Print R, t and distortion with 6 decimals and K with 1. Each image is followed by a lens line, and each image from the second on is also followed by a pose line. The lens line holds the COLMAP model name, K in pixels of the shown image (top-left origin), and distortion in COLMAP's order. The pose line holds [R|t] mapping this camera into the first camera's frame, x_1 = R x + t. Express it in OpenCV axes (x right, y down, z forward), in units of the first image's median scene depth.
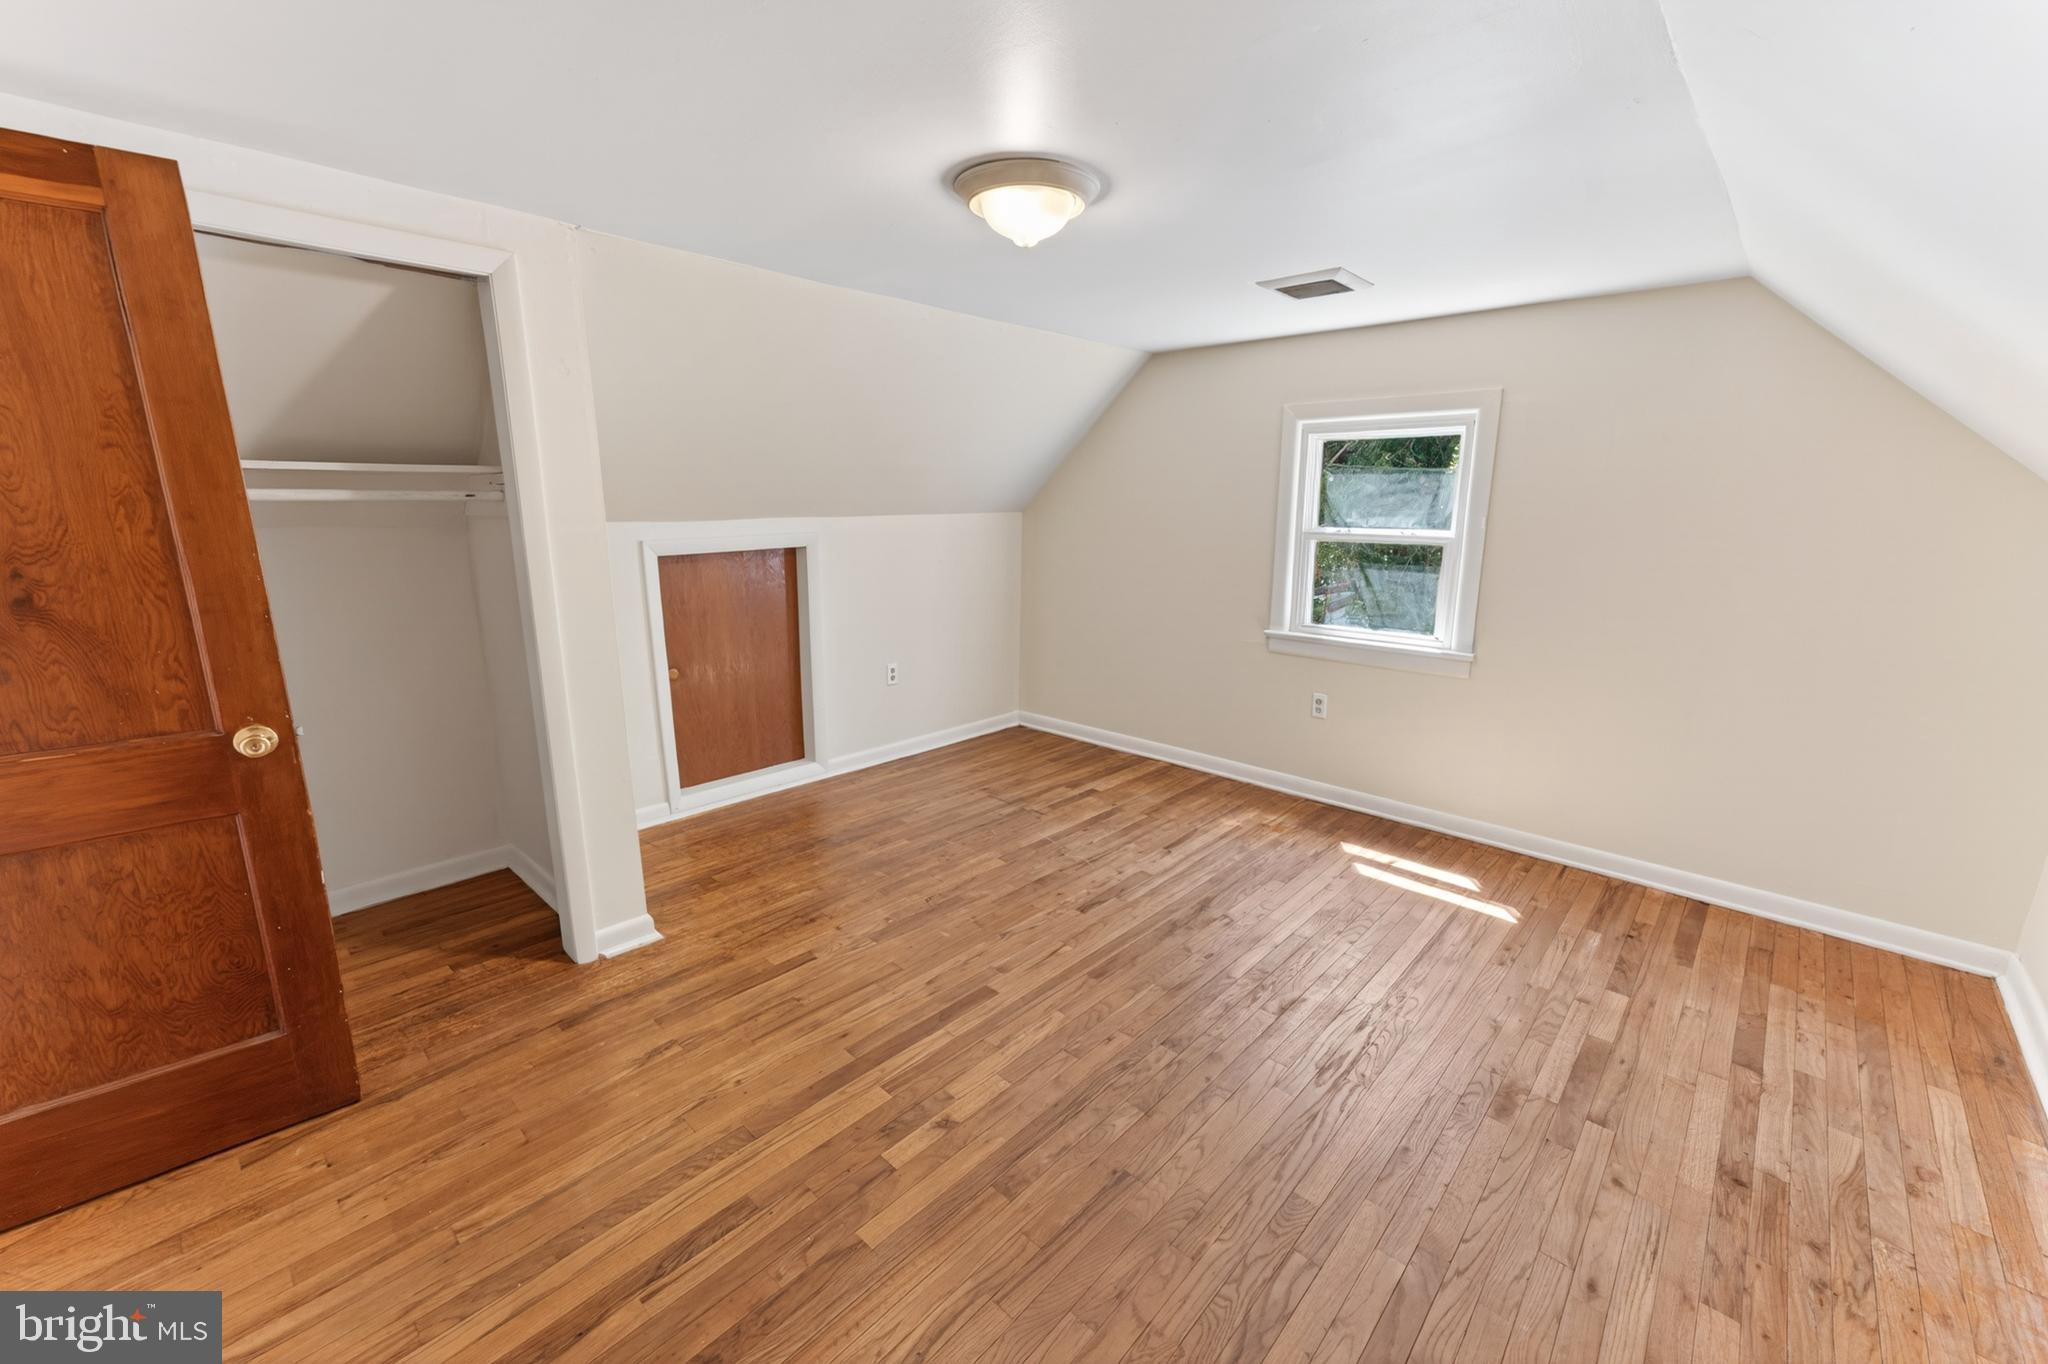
lens RADIAL K [[830.9, 0, 1000.4], [0, 830.9, 681.2], [0, 0, 1]] dist [-0.037020, 0.018956]
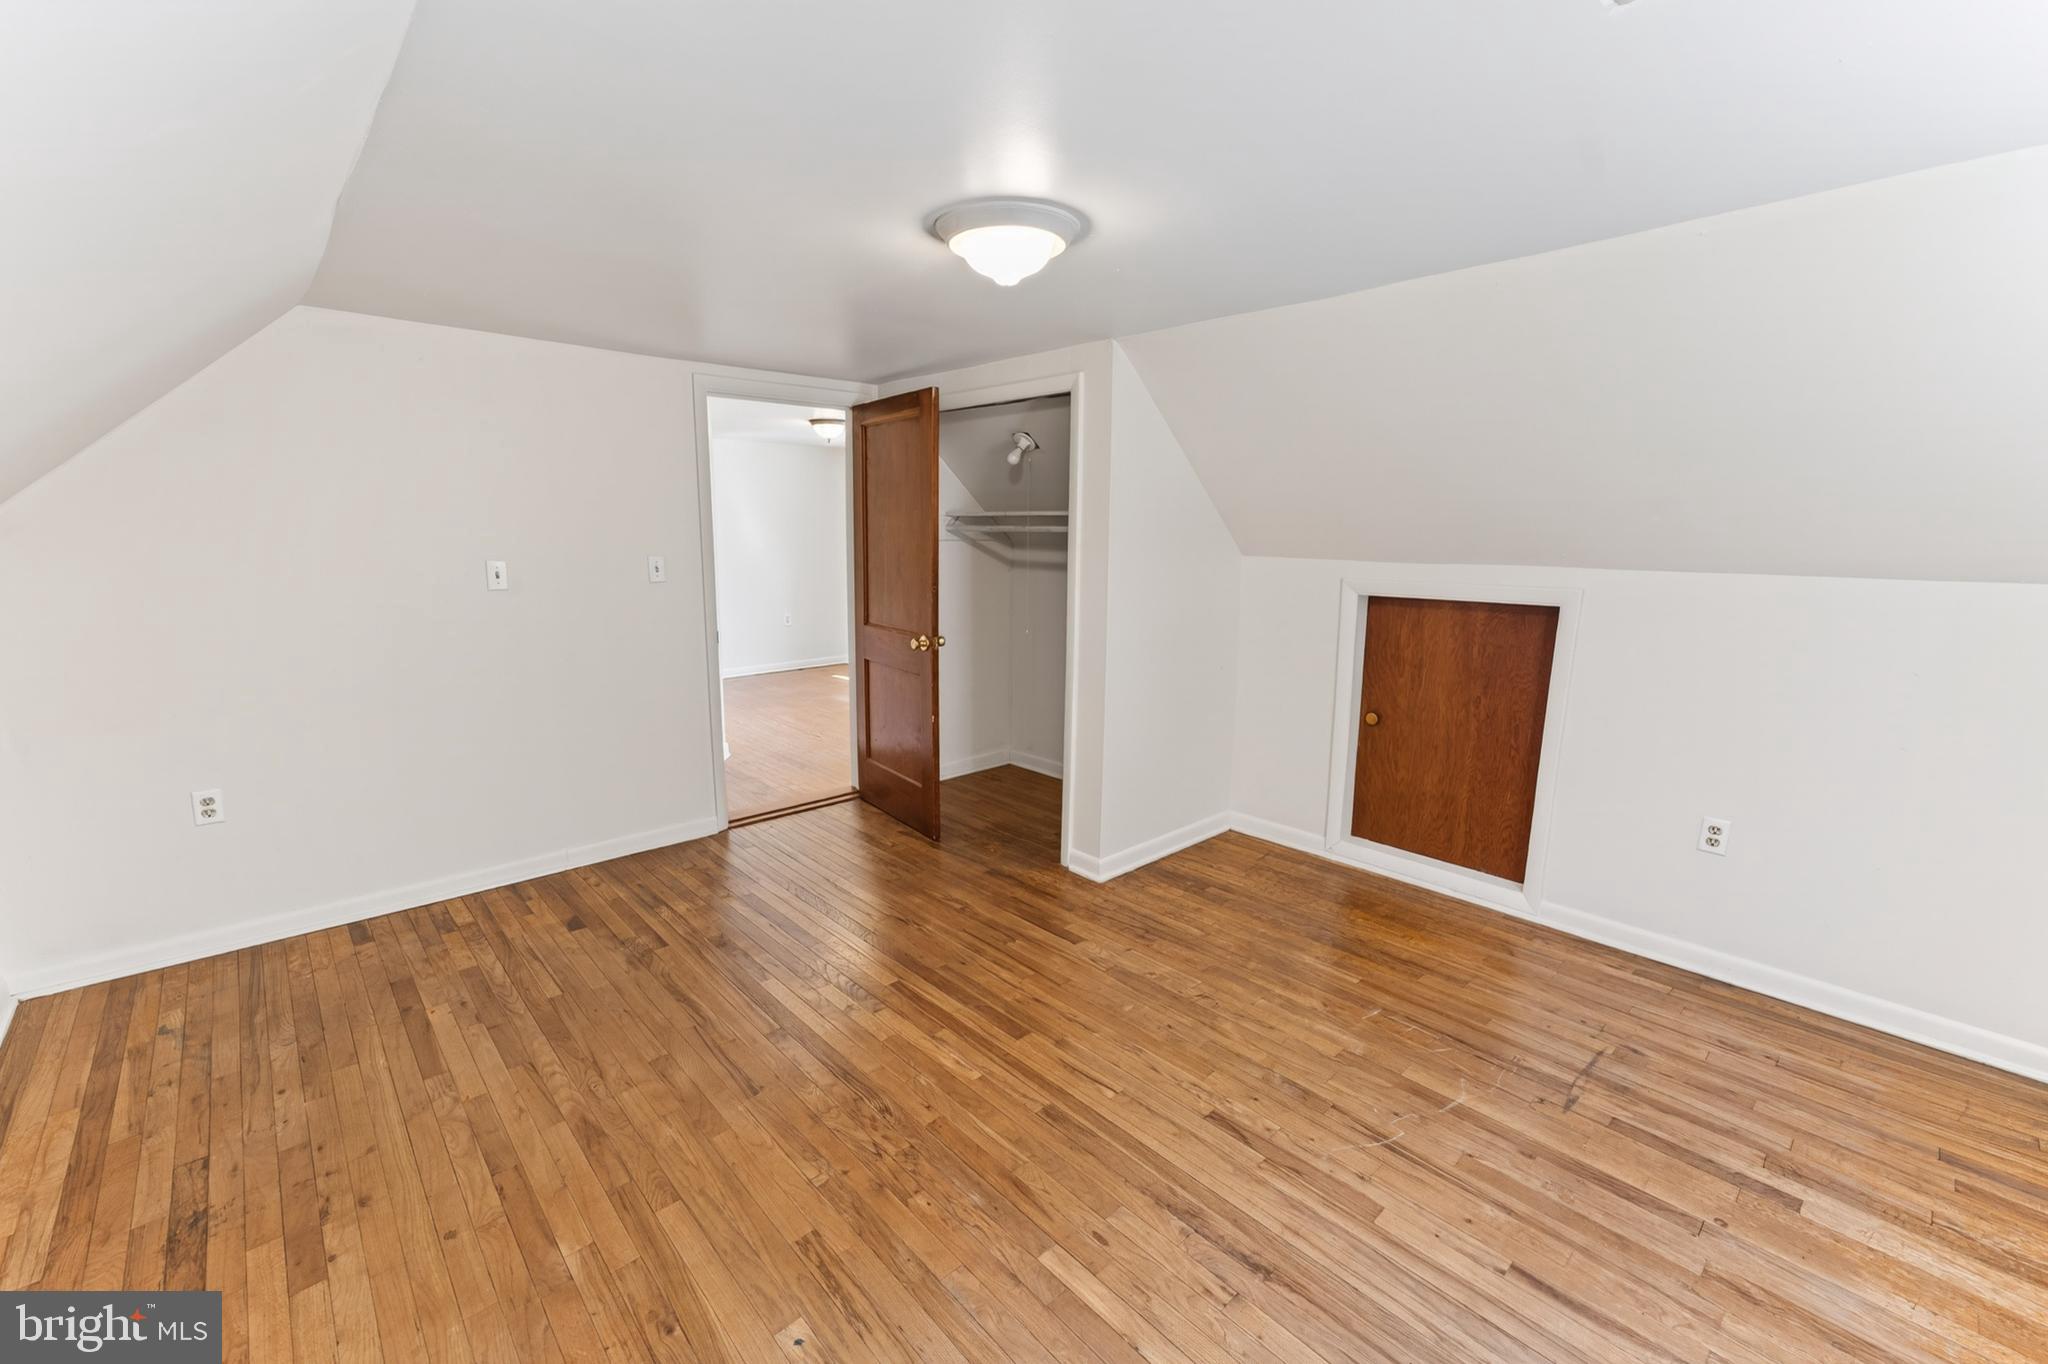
lens RADIAL K [[830.9, 0, 1000.4], [0, 830.9, 681.2], [0, 0, 1]] dist [-0.037020, 0.018956]
pose [[-0.065518, 0.172465, -0.982834, 0.831888], [-0.225056, 0.957018, 0.182938, -0.189398], [0.972141, 0.233178, -0.023888, 0.852904]]
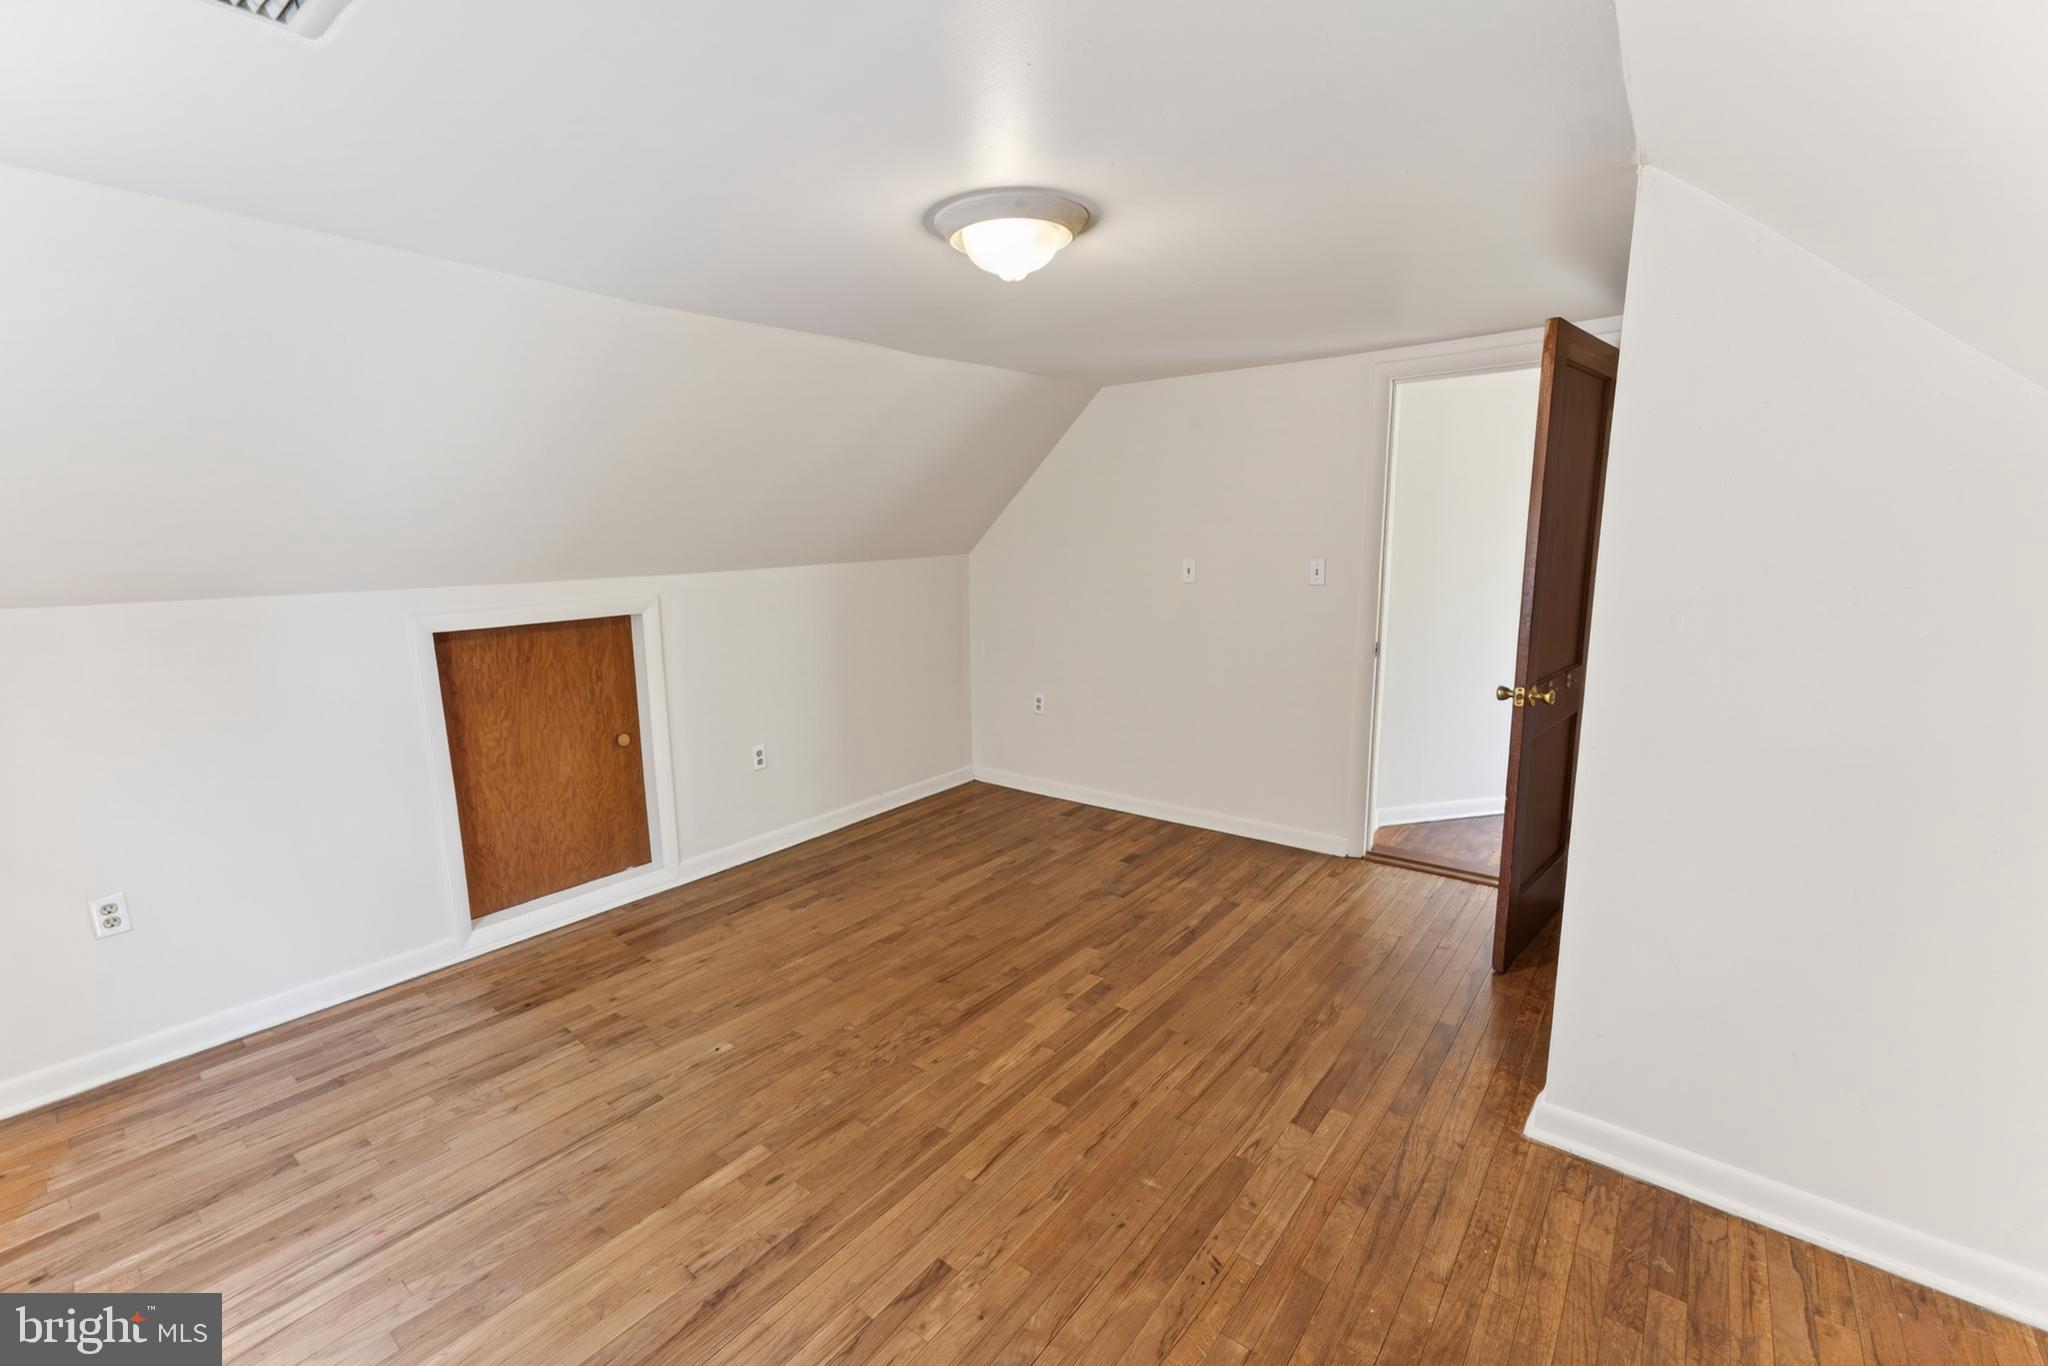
lens RADIAL K [[871.1, 0, 1009.8], [0, 871.1, 691.0], [0, 0, 1]] dist [0.001224, -0.000078]
pose [[-0.995653, 0.034681, -0.086441, 0.101183], [-0.001255, 0.923011, 0.384772, -0.360663], [0.093130, 0.383208, -0.918955, 1.585711]]
